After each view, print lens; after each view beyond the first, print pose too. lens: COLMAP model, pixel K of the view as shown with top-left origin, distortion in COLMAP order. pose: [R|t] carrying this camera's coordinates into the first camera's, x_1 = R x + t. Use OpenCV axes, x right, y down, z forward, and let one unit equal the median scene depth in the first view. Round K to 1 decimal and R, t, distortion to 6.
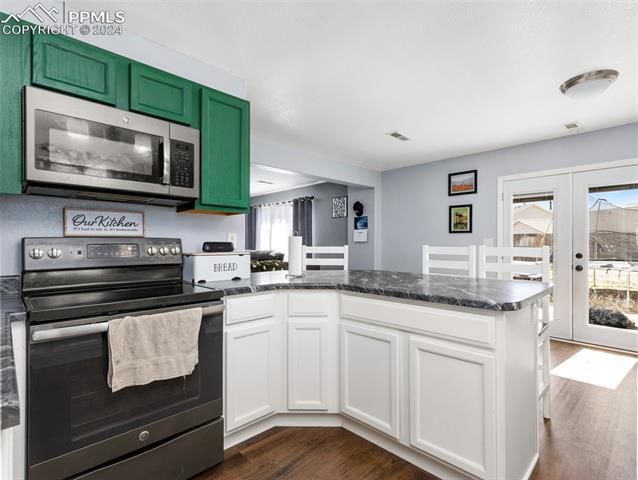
lens RADIAL K [[327.7, 0, 315.8], [0, 327.7, 244.0], [0, 0, 1]] dist [0.007125, 0.002900]
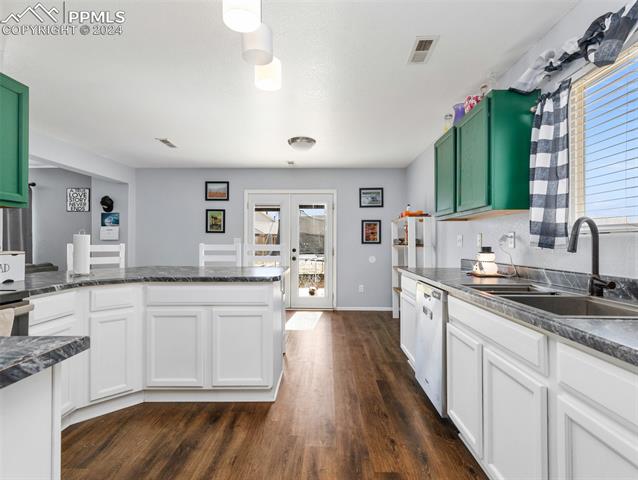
lens RADIAL K [[327.7, 0, 324.0], [0, 327.7, 240.3], [0, 0, 1]] dist [0.007125, 0.002900]
pose [[0.703555, 0.005225, 0.710622, -0.162027], [-0.001174, 0.999980, -0.006191, -0.000704], [-0.710640, 0.003521, 0.703547, -0.138843]]
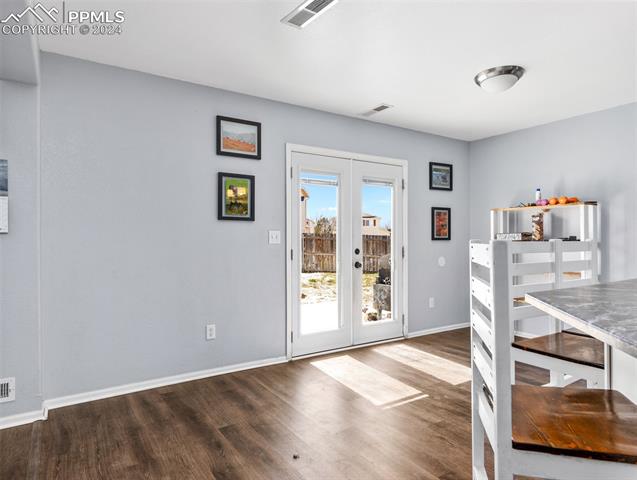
lens RADIAL K [[402.6, 0, 318.1], [0, 402.6, 238.8], [0, 0, 1]] dist [-0.008535, 0.004209]
pose [[0.170219, 0.000473, 0.985406, -0.339664], [0.005593, 0.999983, -0.001446, 0.001499], [-0.985390, 0.005758, 0.170214, 0.976384]]
